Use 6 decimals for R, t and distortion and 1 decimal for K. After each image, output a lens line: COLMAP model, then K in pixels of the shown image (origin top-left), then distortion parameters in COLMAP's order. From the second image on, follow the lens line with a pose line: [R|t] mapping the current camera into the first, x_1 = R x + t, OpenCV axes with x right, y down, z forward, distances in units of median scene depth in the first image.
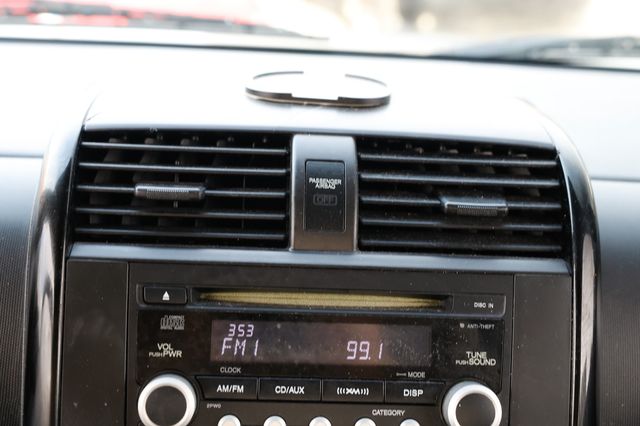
lens RADIAL K [[896.3, 0, 320.0], [0, 896.3, 213.0], [0, 0, 1]] dist [0.097545, 0.045801]
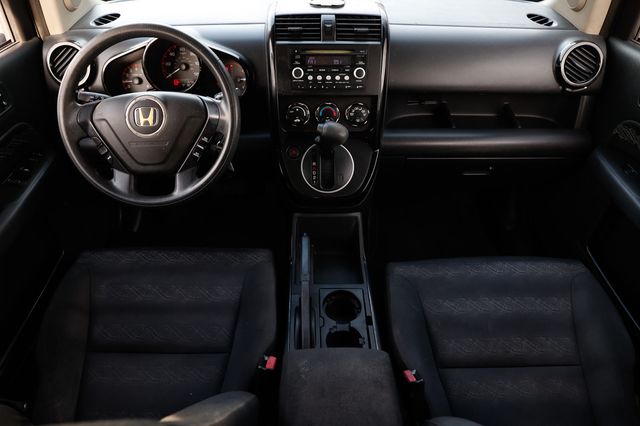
lens RADIAL K [[435.4, 0, 320.0], [0, 435.4, 213.0], [0, 0, 1]] dist [-0.102673, 0.082372]
pose [[0.998553, -0.018387, -0.050539, 0.056132], [0.034460, 0.940233, 0.338783, 0.126014], [0.041289, -0.340034, 0.939506, -1.405047]]
